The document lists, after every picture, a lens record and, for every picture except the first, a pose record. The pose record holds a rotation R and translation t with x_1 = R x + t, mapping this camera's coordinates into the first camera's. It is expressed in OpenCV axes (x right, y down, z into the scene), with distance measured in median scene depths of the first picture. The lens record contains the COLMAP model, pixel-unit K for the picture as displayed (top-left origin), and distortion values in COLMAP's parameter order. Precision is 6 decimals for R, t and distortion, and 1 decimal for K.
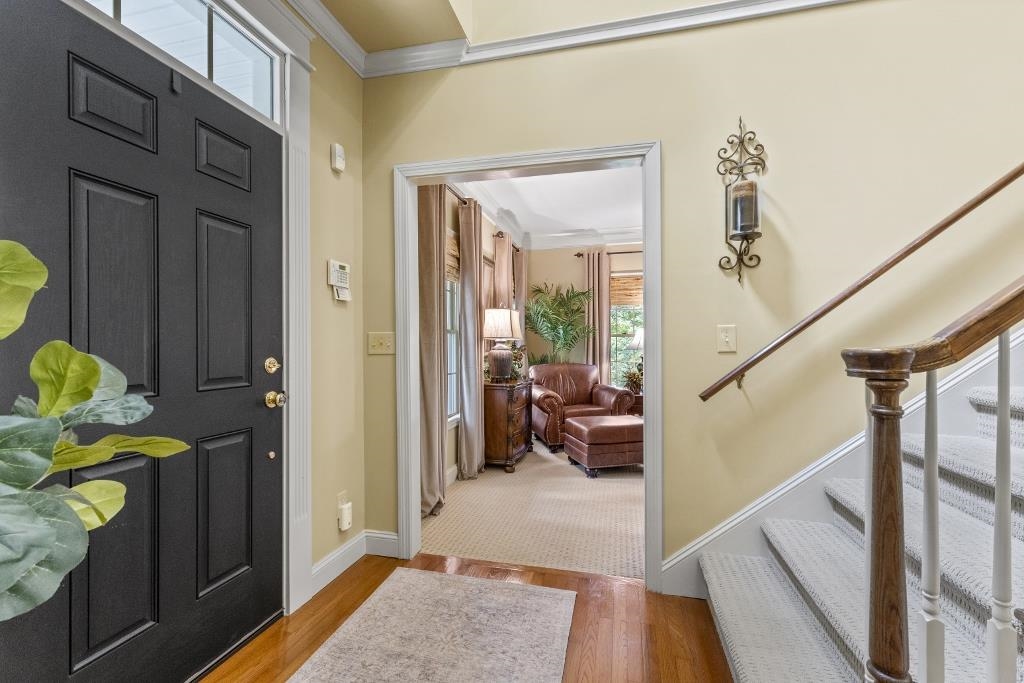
lens RADIAL K [[439.5, 0, 510.9], [0, 439.5, 341.3], [0, 0, 1]] dist [0.002536, 0.000100]
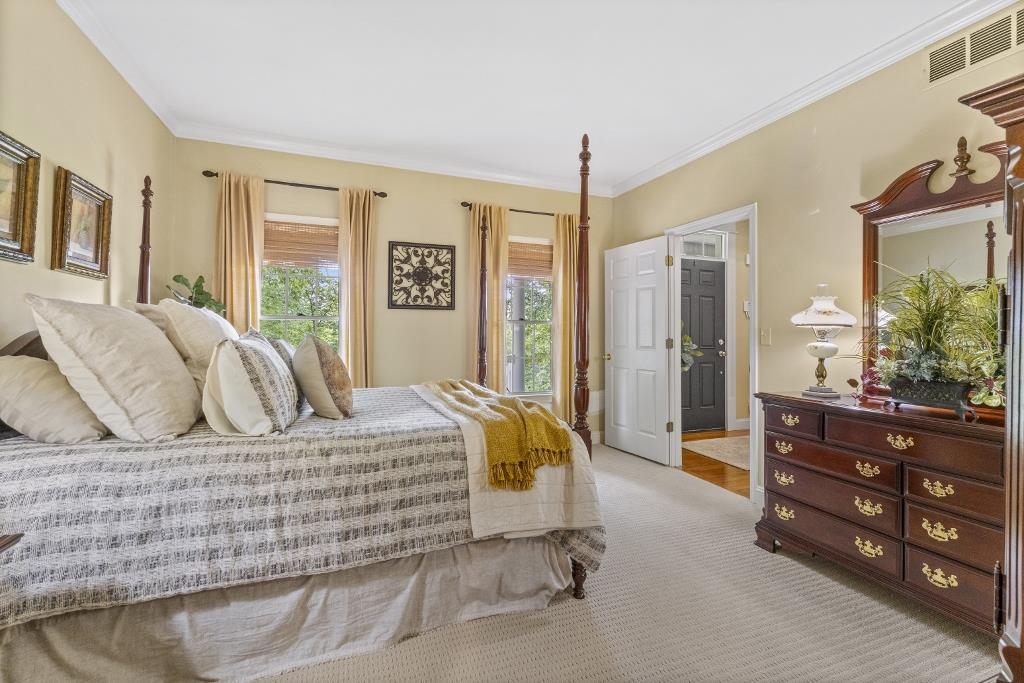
lens RADIAL K [[439.5, 0, 509.8], [0, 439.5, 334.6], [0, 0, 1]] dist [0.002536, 0.000100]
pose [[0.571183, 0.000980, -0.820822, 1.053805], [-0.000004, 0.999999, 0.001191, 0.001588], [0.820823, -0.000677, 0.571182, -1.826554]]
